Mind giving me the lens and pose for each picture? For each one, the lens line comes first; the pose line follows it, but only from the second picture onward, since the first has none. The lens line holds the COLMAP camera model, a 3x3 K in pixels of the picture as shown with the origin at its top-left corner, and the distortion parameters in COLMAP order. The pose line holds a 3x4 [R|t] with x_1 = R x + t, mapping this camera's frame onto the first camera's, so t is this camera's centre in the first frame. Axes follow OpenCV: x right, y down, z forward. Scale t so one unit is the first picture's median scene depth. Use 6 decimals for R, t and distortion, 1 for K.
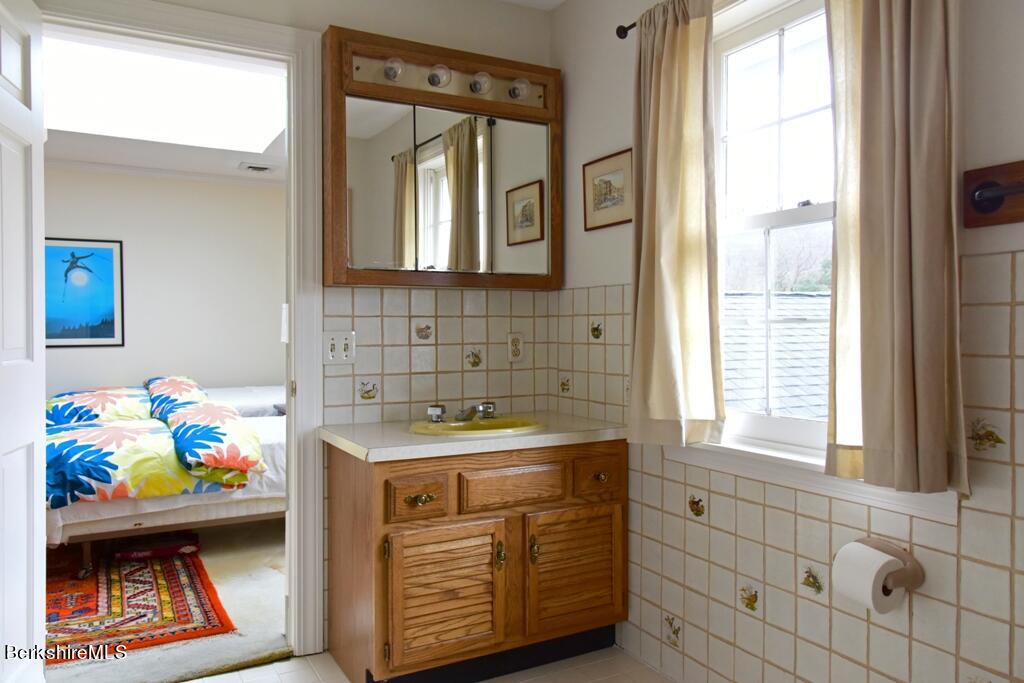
lens RADIAL K [[719.6, 0, 510.6], [0, 719.6, 337.9], [0, 0, 1]] dist [-0.036582, 0.006332]
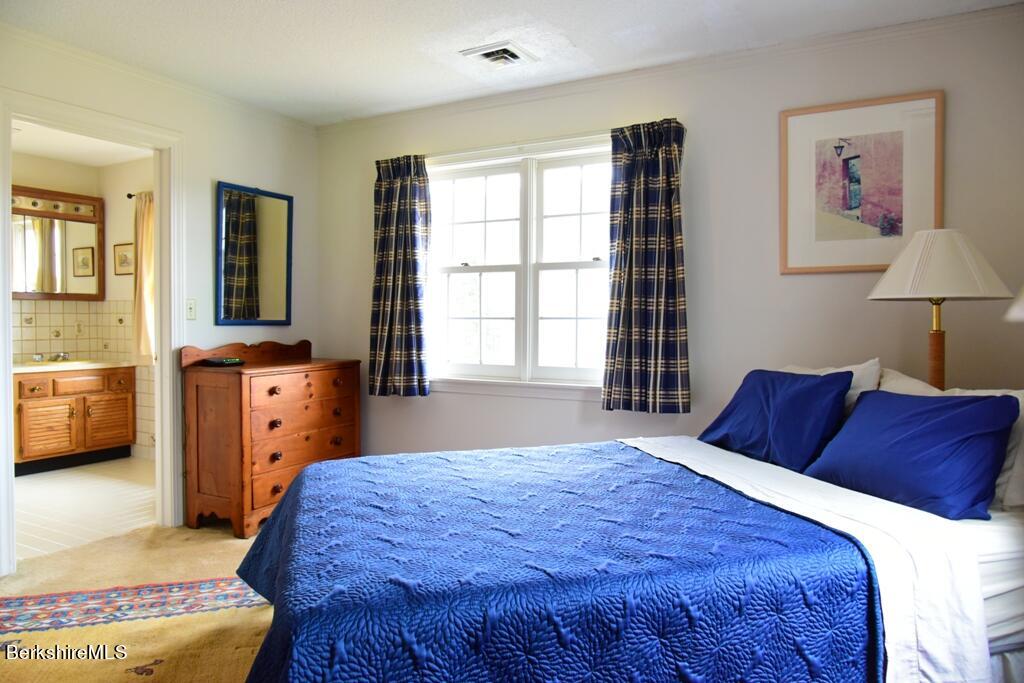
lens RADIAL K [[719.6, 0, 517.8], [0, 719.6, 339.5], [0, 0, 1]] dist [-0.036582, 0.006332]
pose [[0.844979, -0.009526, 0.534715, -0.023167], [0.002267, 0.999896, 0.014231, 0.022914], [-0.534795, -0.010813, 0.844913, -1.646010]]
